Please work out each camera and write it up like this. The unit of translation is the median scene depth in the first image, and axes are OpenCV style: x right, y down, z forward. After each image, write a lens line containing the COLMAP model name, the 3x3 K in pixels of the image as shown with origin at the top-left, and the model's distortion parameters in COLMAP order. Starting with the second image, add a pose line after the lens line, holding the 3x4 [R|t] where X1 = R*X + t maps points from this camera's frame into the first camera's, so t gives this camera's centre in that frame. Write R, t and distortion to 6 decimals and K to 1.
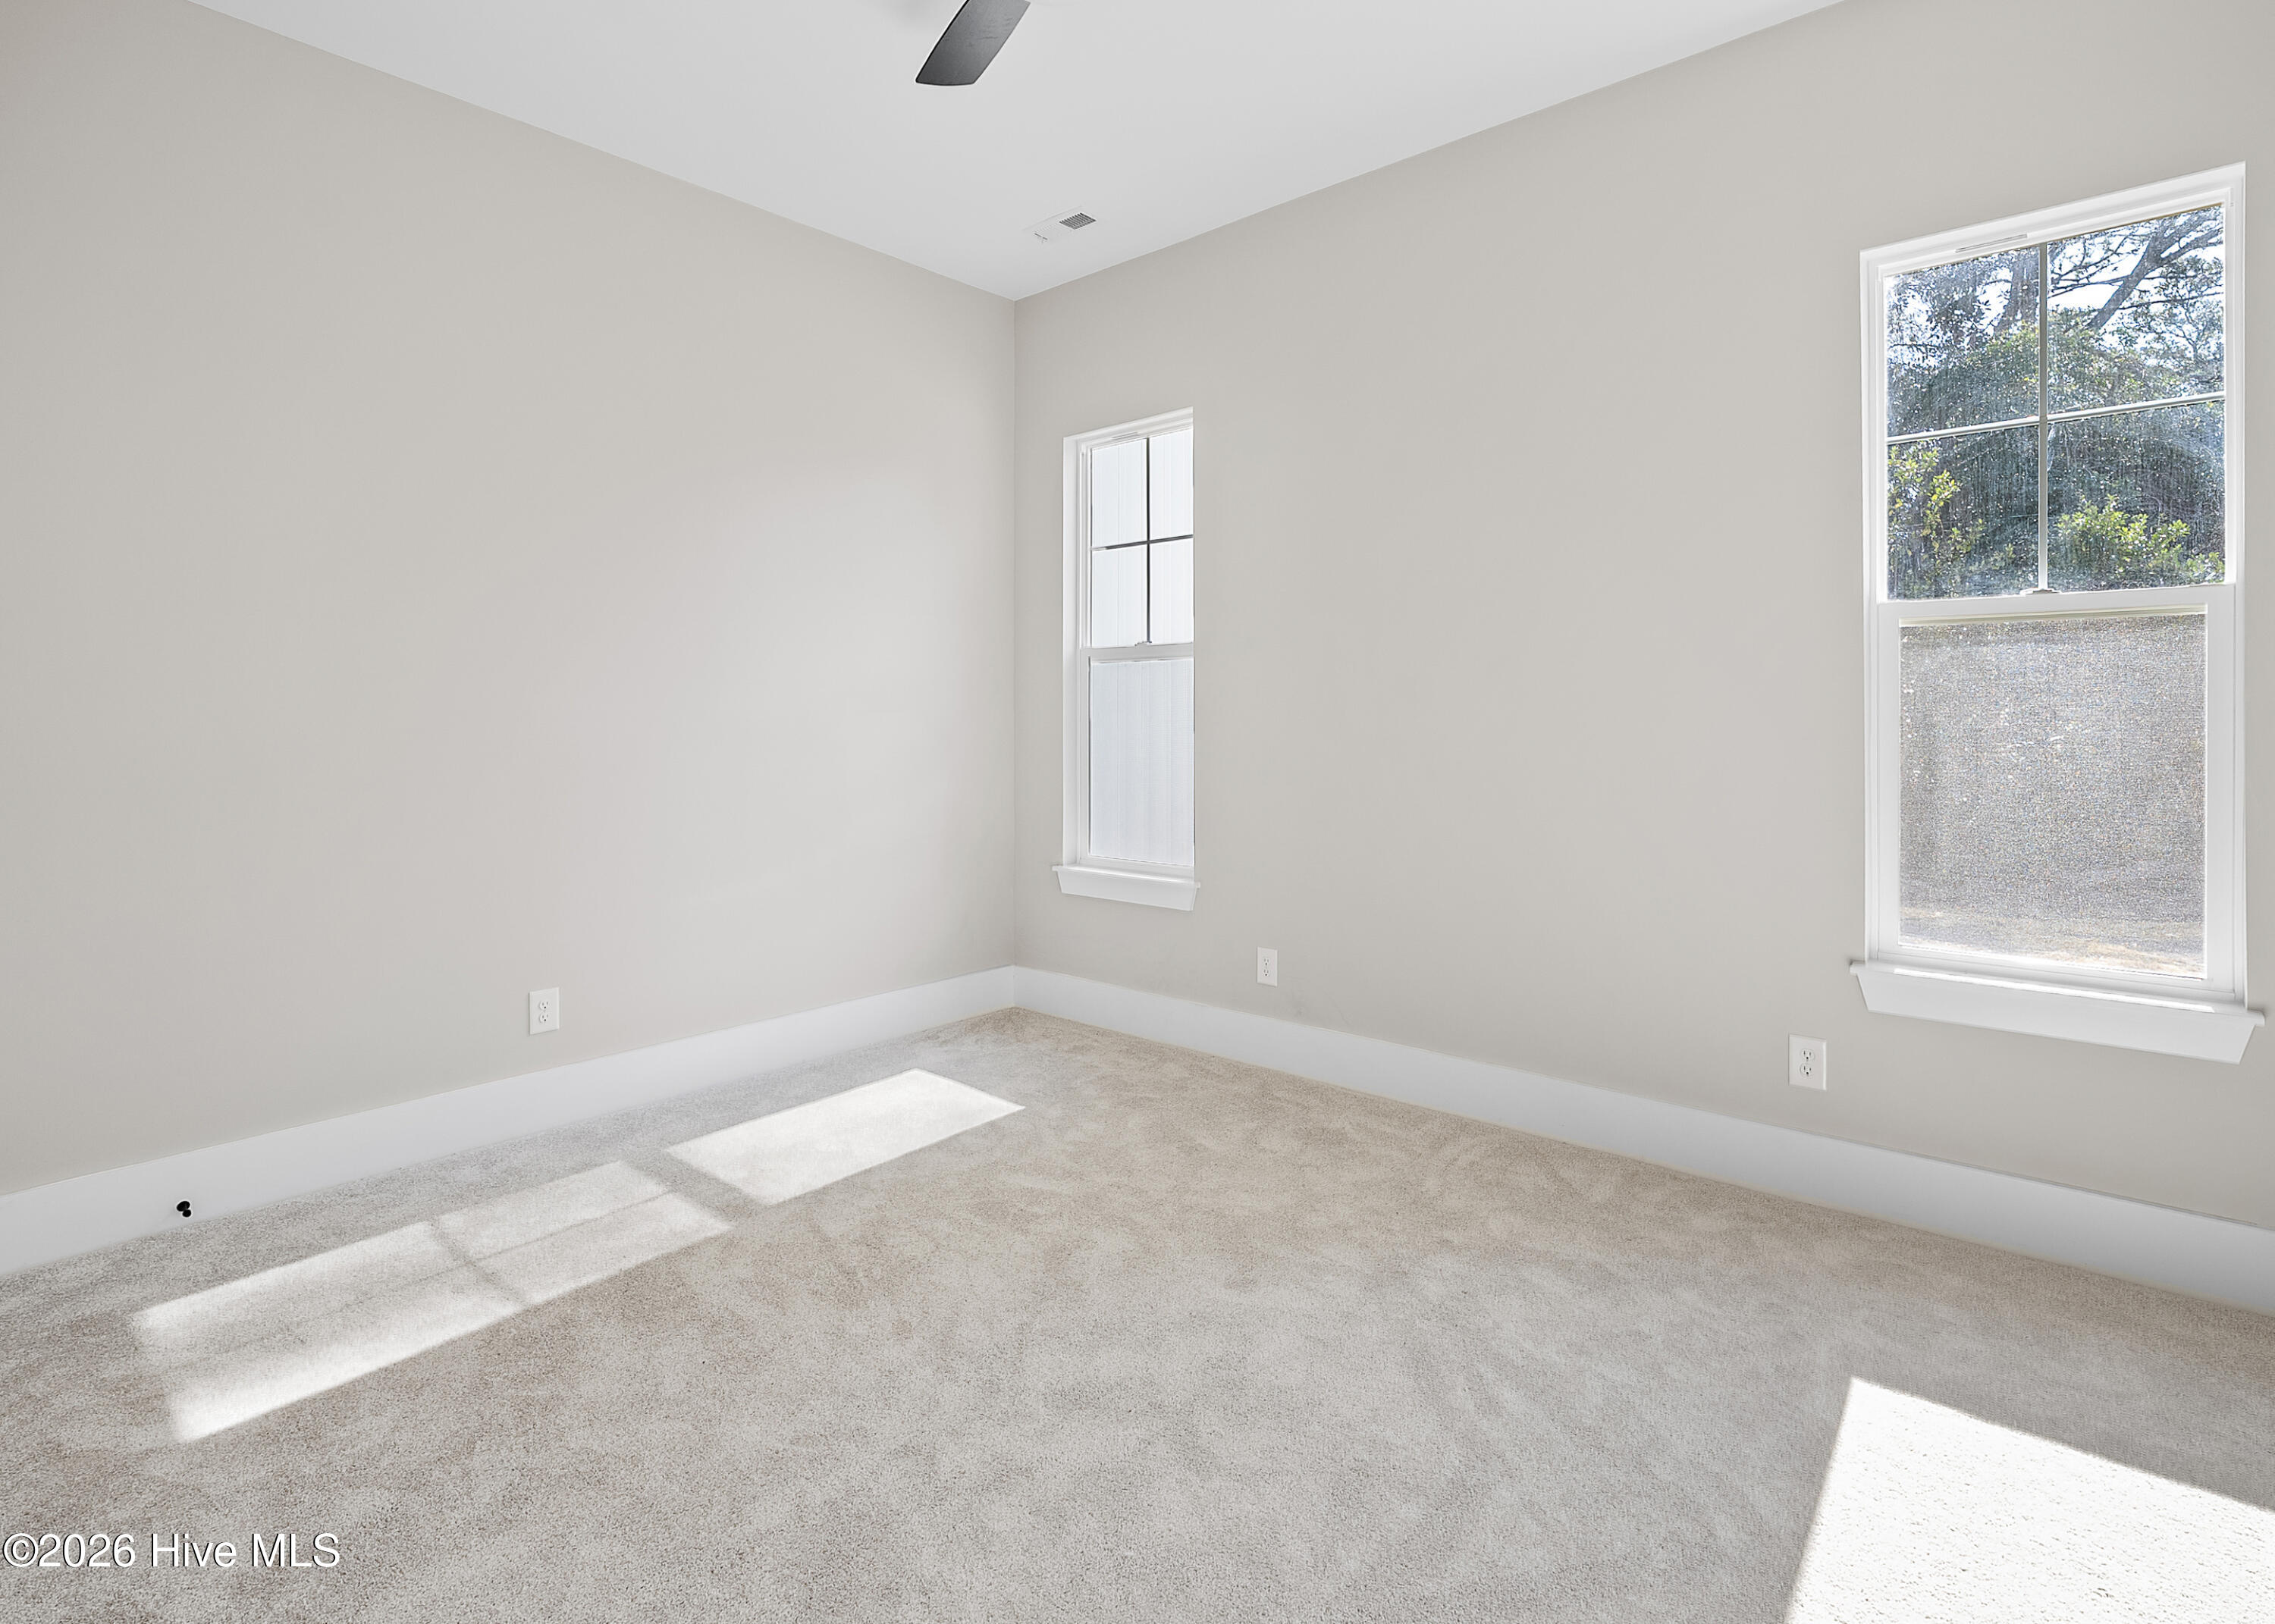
lens RADIAL K [[1084.3, 0, 1133.7], [0, 1084.3, 736.2], [0, 0, 1]] dist [-0.000691, 0.000139]
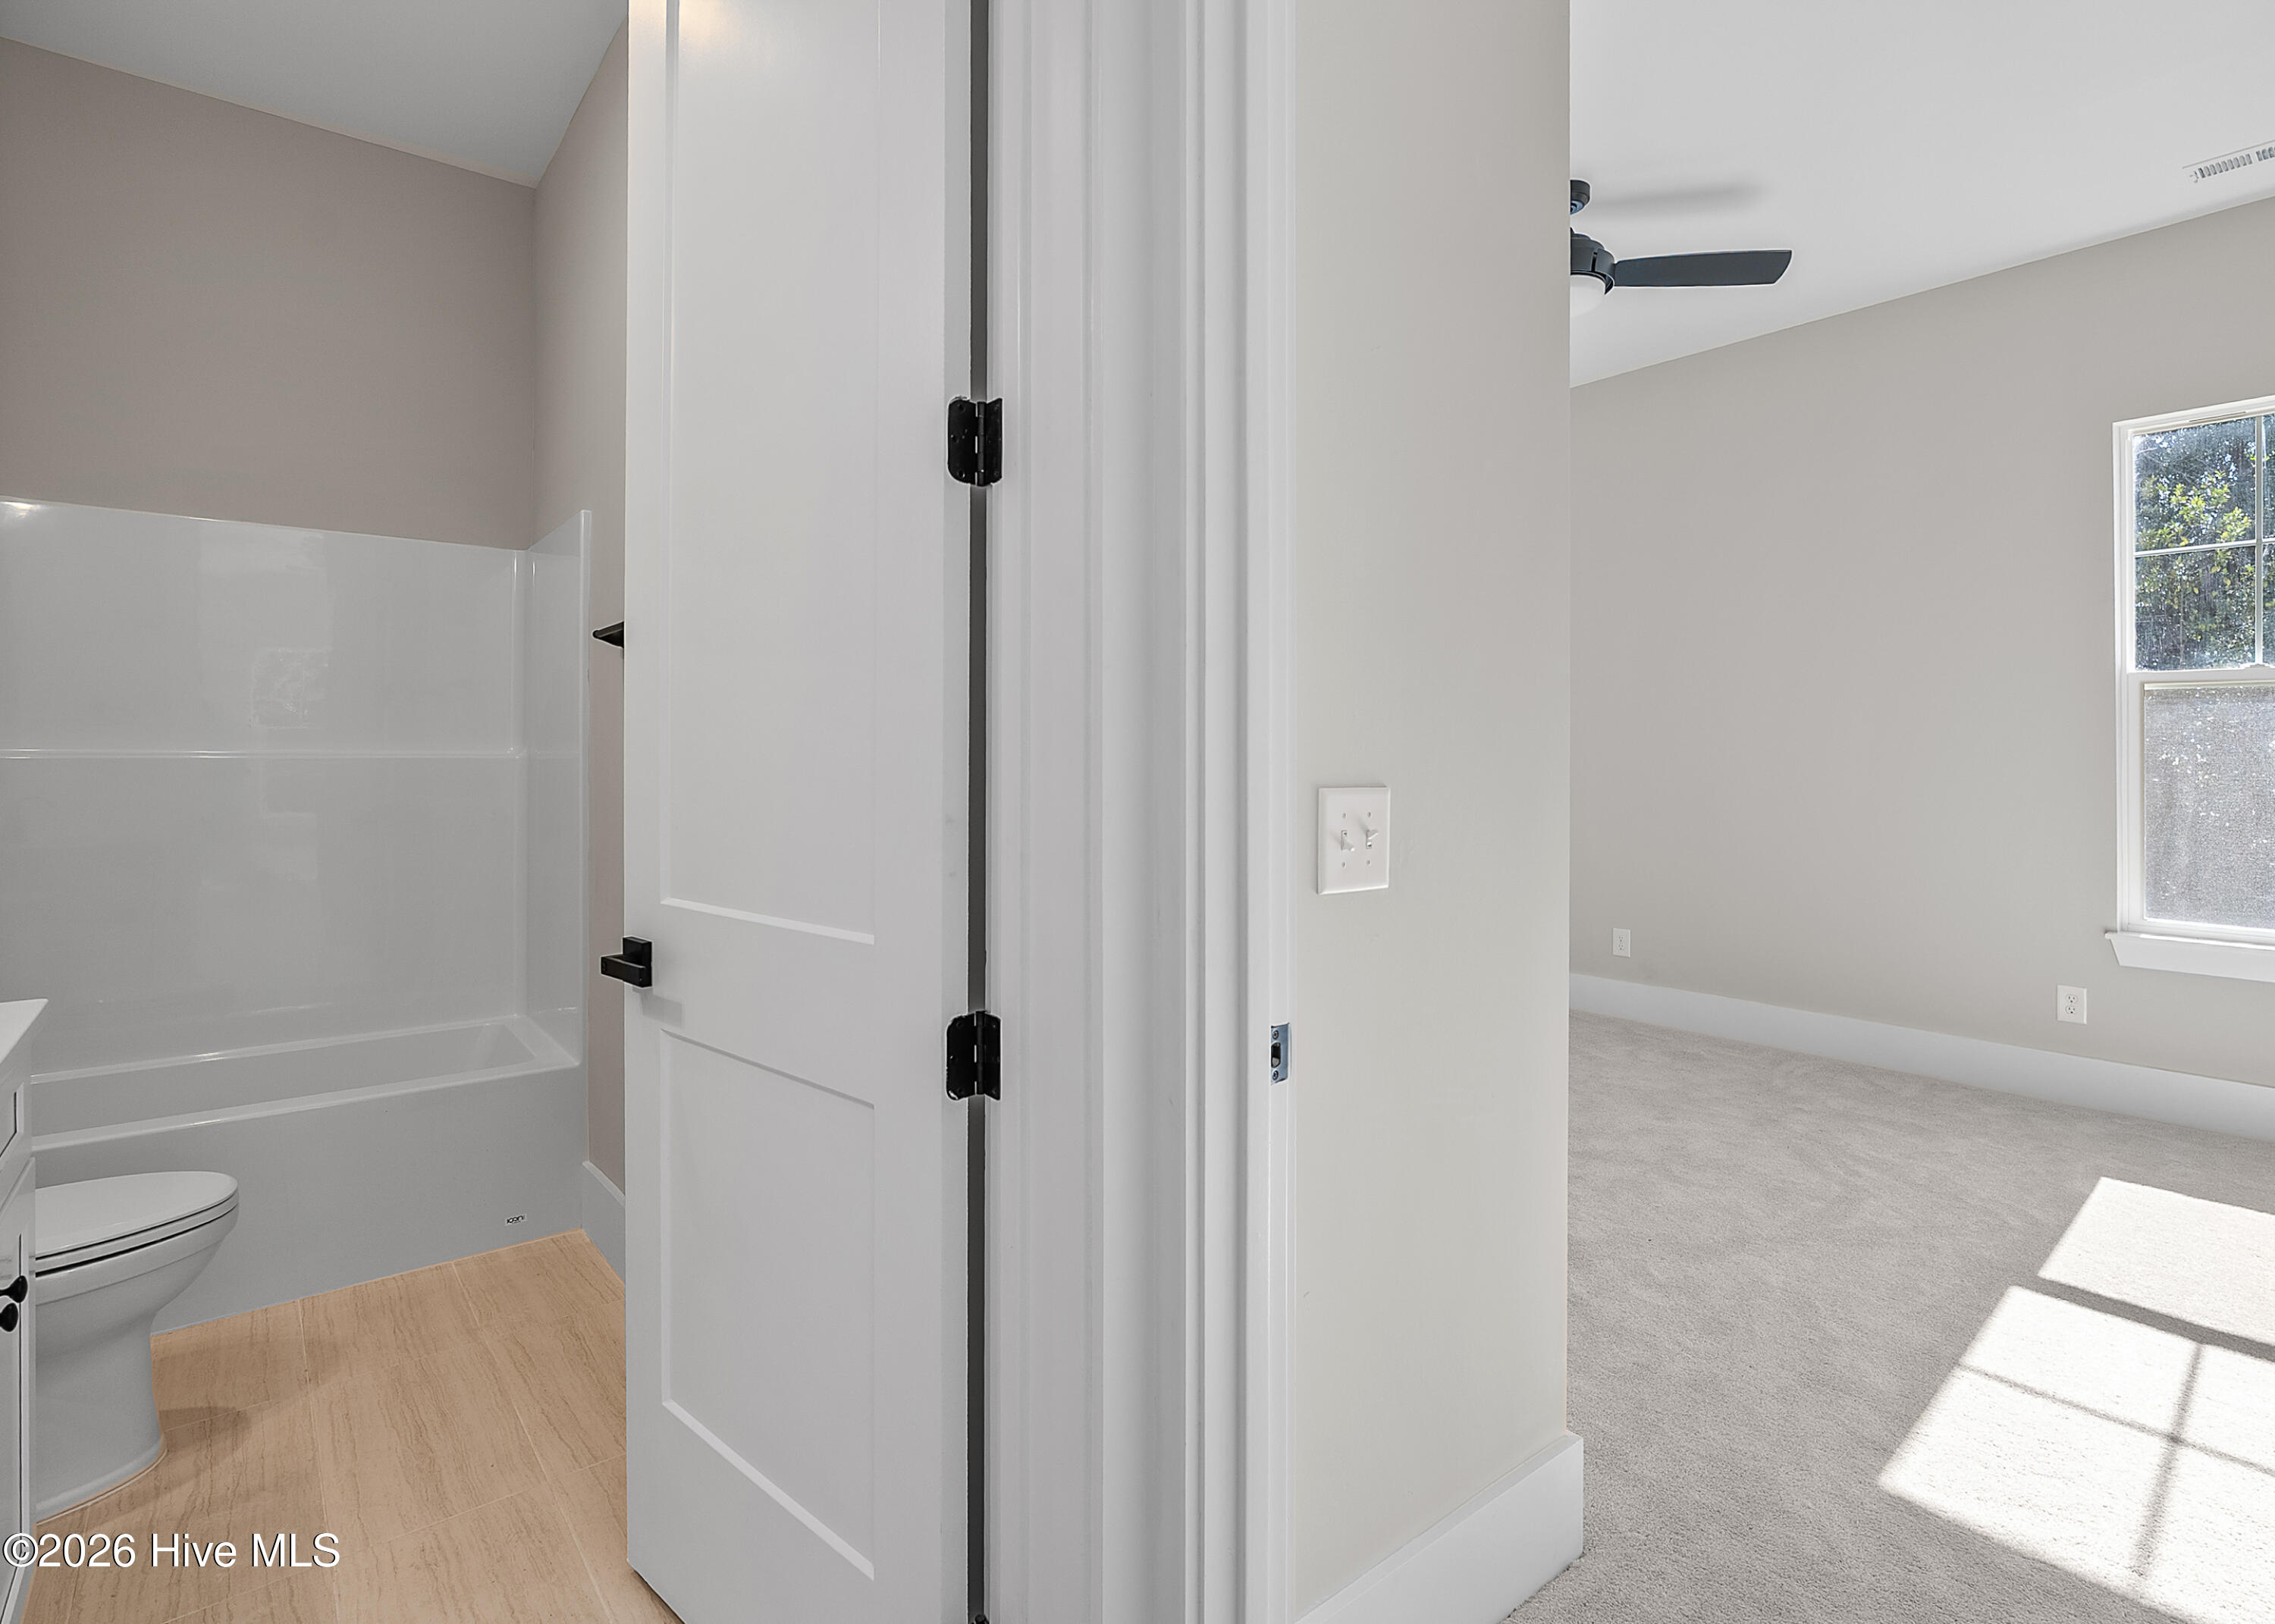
lens RADIAL K [[1125.9, 0, 1131.6], [0, 1125.9, 765.4], [0, 0, 1]] dist [0.000311, -0.000057]
pose [[0.989206, 0.004804, -0.146450, -0.379165], [-0.006257, 0.999936, -0.009465, 0.017609], [0.146395, 0.010279, 0.989173, -0.639327]]
